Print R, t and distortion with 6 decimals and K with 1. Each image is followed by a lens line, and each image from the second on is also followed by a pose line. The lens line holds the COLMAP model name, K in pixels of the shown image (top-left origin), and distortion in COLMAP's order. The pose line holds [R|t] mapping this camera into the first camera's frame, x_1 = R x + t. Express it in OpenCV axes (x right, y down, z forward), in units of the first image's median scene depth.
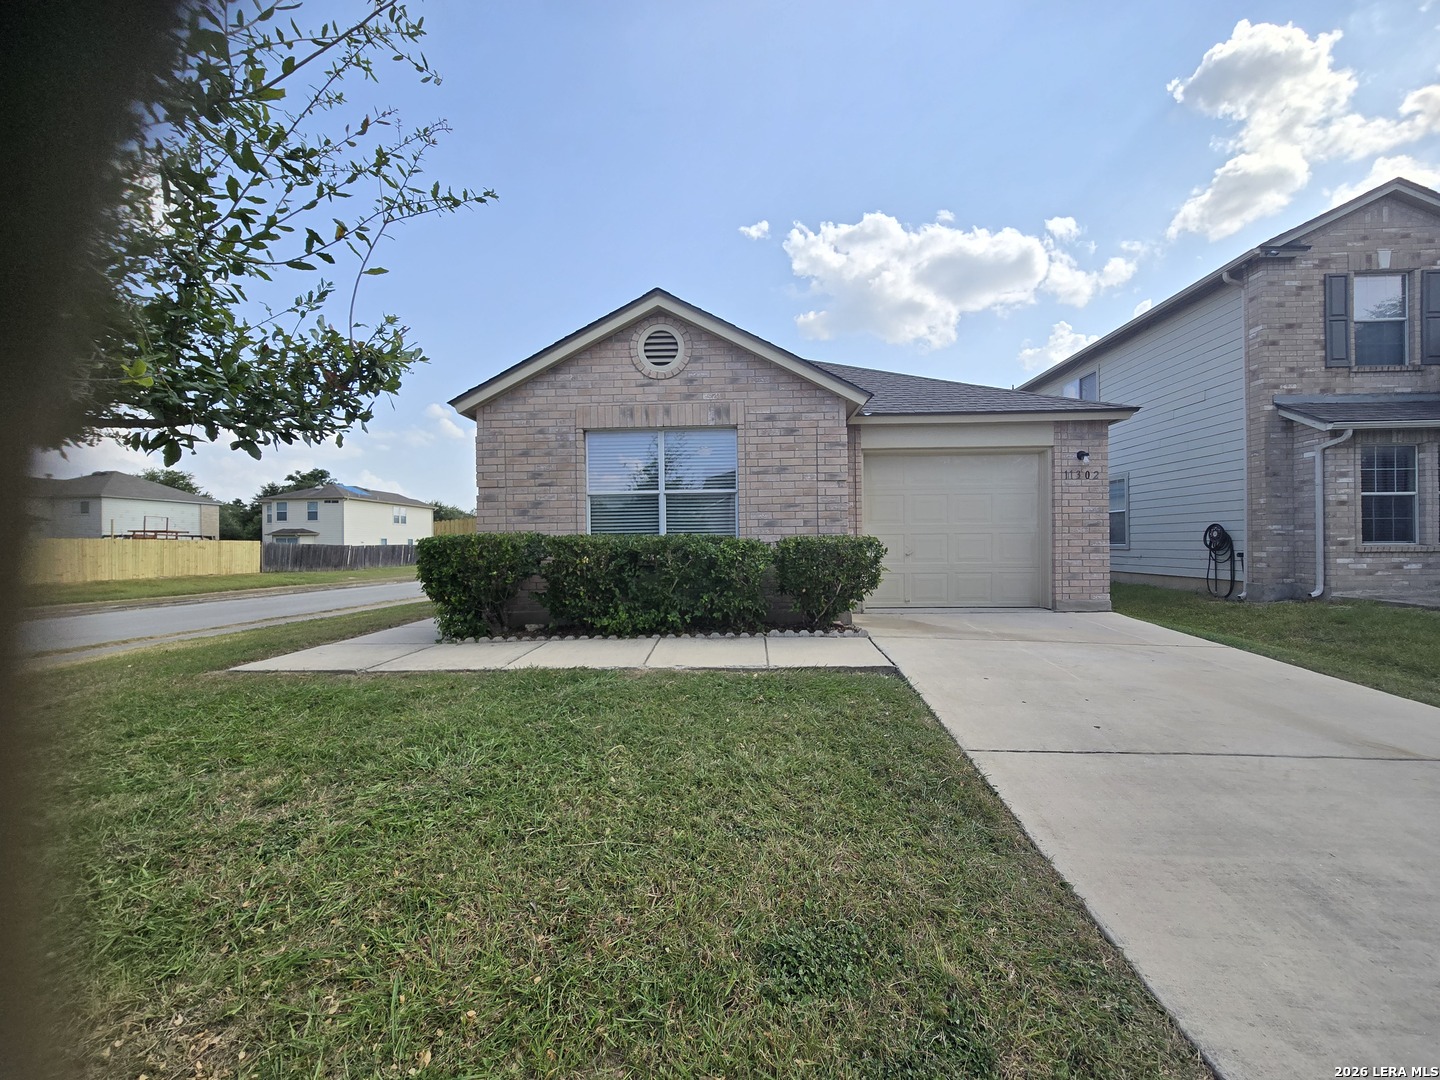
lens RADIAL K [[593.7, 0, 730.2], [0, 593.7, 558.0], [0, 0, 1]] dist [-0.005496, 0.003540]
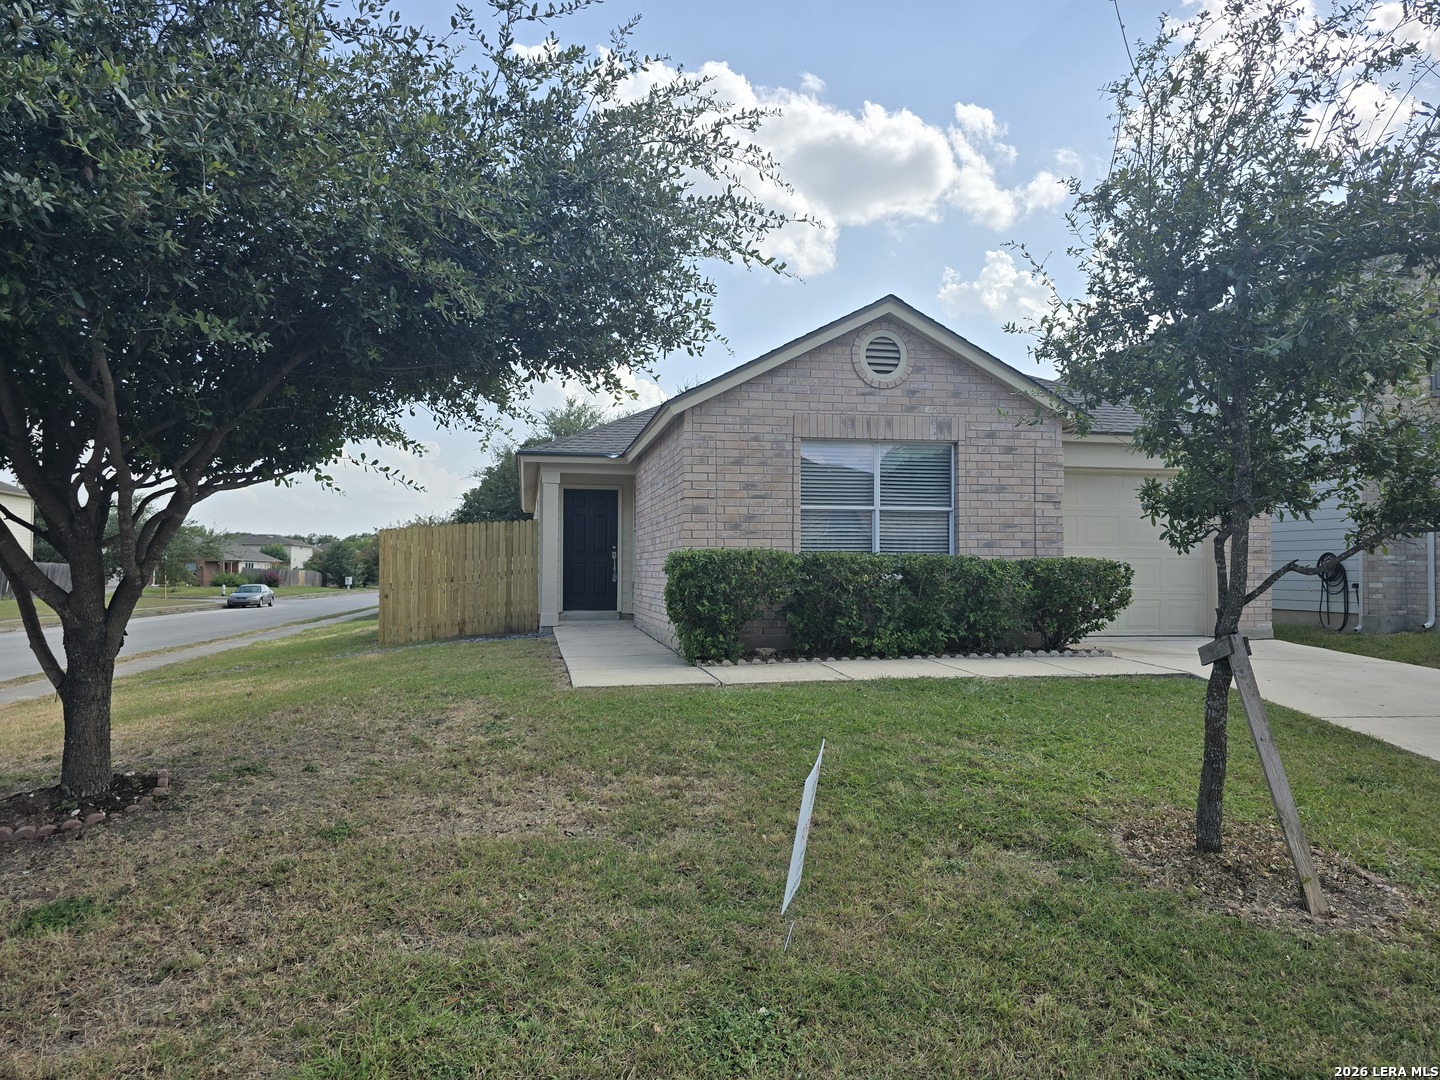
lens RADIAL K [[971.6, 0, 696.7], [0, 971.6, 553.6], [0, 0, 1]] dist [0.063053, -0.050548]
pose [[0.972859, 0.017343, 0.230746, -0.757313], [-0.007248, 0.998982, -0.044523, 0.030929], [-0.231284, 0.041642, 0.971995, -0.425059]]
